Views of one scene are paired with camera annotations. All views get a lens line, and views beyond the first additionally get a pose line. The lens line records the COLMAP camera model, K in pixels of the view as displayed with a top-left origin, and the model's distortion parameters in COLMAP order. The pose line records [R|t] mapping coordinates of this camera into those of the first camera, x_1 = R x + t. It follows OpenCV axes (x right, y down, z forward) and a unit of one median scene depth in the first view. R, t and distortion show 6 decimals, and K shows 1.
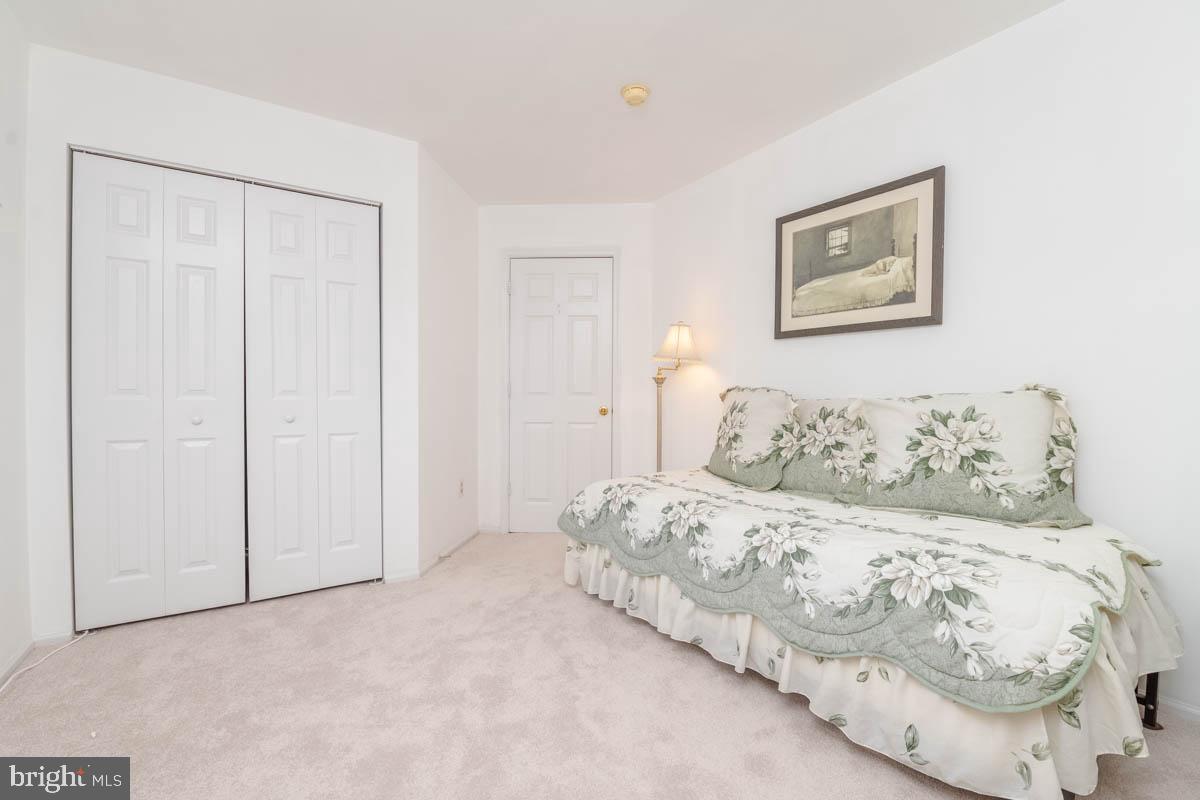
lens RADIAL K [[517.7, 0, 601.1], [0, 517.7, 394.9], [0, 0, 1]] dist [0.011742, -0.000085]
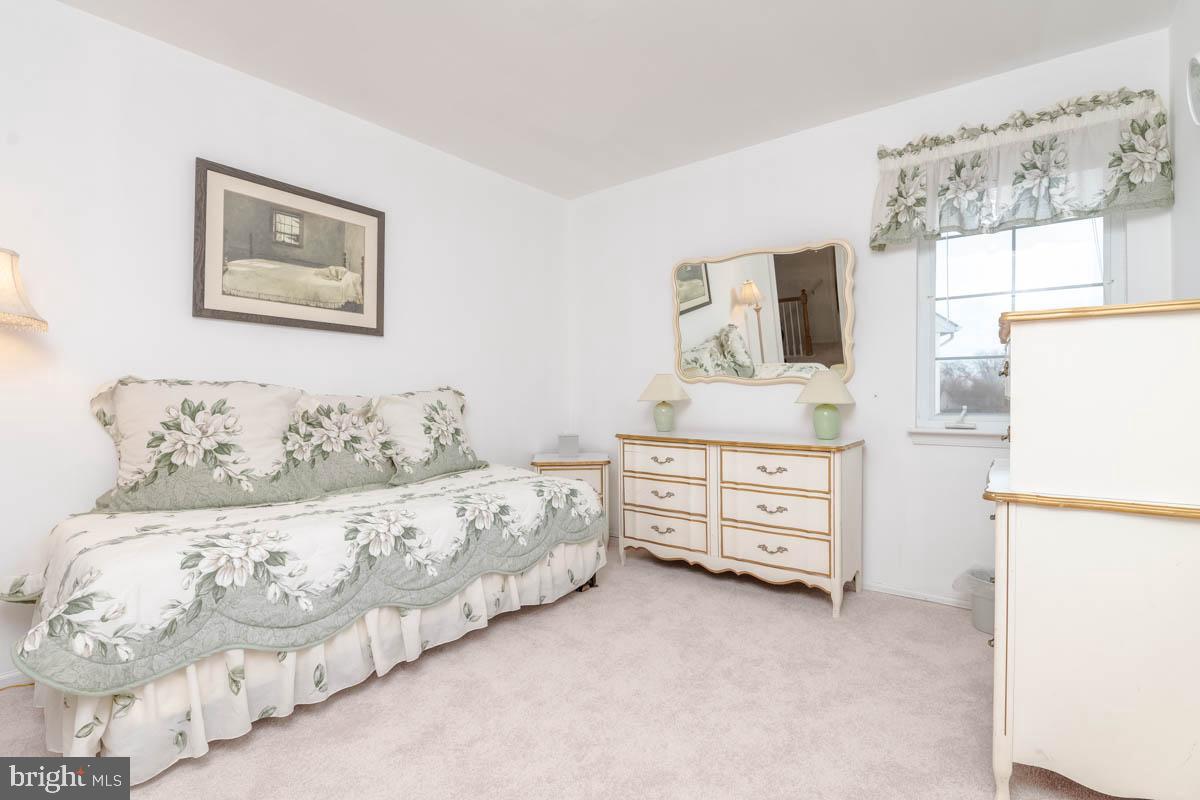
lens RADIAL K [[550.3, 0, 600.2], [0, 550.3, 400.4], [0, 0, 1]] dist [-0.004007, -0.002813]
pose [[-0.285309, -0.019936, 0.958228, -0.696612], [-0.014007, 0.999764, 0.016630, -0.007158], [-0.958333, -0.008677, -0.285521, 0.761568]]
